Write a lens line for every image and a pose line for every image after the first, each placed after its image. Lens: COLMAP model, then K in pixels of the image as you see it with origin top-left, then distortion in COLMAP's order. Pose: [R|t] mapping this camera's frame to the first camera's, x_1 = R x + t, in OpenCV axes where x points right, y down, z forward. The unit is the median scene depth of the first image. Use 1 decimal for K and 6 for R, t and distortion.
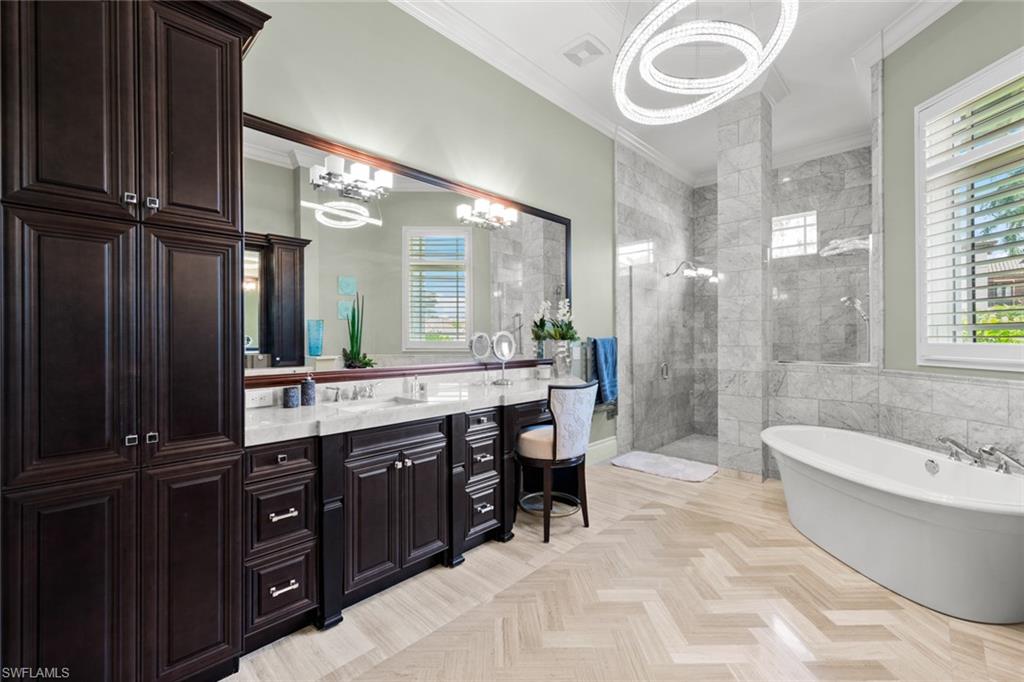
lens RADIAL K [[437.1, 0, 511.7], [0, 437.1, 341.2], [0, 0, 1]] dist [0.010714, -0.000910]
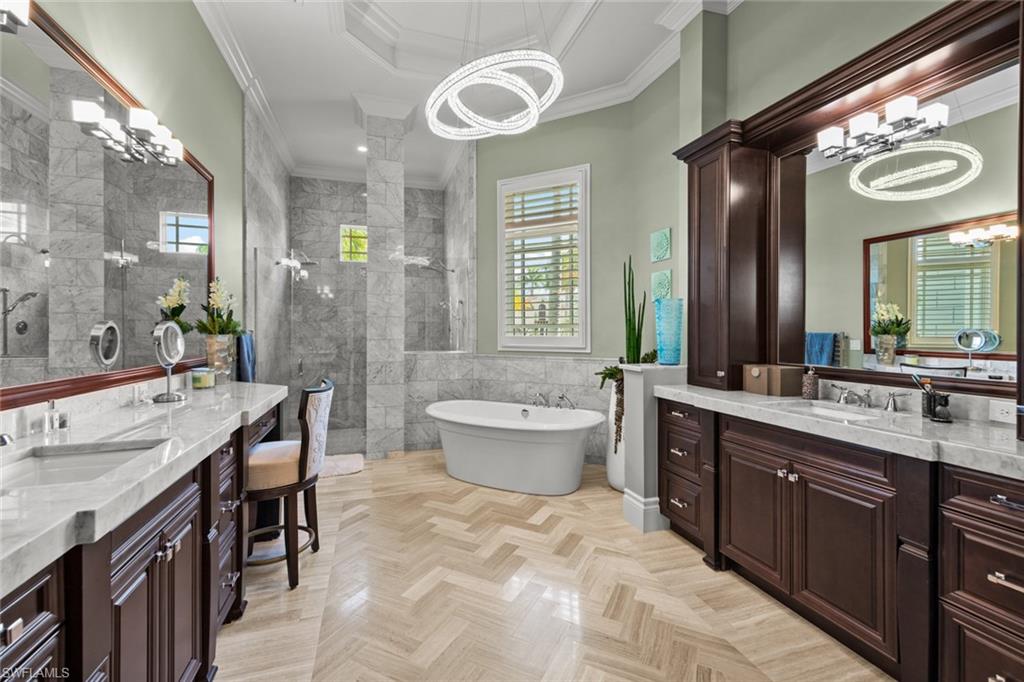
lens RADIAL K [[437.1, 0, 511.9], [0, 437.1, 334.1], [0, 0, 1]] dist [0.010714, -0.000910]
pose [[0.475536, 0.000106, 0.879696, -0.330984], [0.003501, 0.999992, -0.002013, 0.000669], [-0.879689, 0.004036, 0.475532, 0.205517]]
